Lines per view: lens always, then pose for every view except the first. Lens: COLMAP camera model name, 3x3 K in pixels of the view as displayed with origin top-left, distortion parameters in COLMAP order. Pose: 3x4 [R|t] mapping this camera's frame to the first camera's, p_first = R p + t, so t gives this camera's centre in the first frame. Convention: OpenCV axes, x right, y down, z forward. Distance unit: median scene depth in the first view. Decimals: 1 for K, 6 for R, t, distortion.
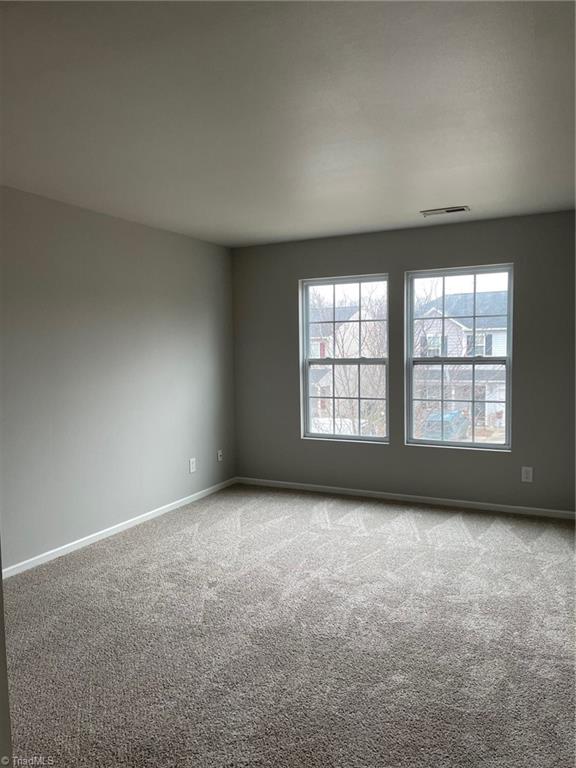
lens RADIAL K [[600.5, 0, 288.0], [0, 600.5, 384.0], [0, 0, 1]] dist [0.042348, -0.002405]
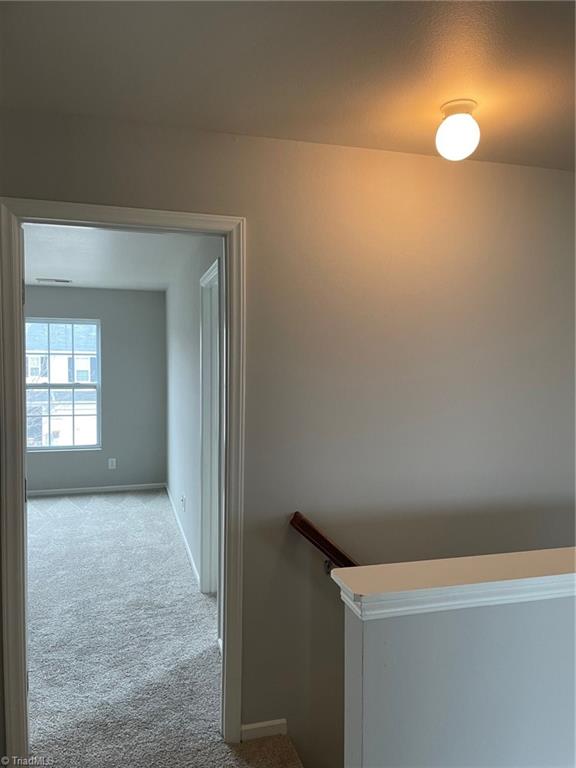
lens RADIAL K [[600.5, 0, 288.0], [0, 600.5, 384.0], [0, 0, 1]] dist [0.042348, -0.002405]
pose [[0.750844, -0.003159, 0.660472, -0.330287], [0.032472, 0.998956, -0.032136, 0.023556], [-0.659681, 0.045576, 0.750163, -0.511092]]
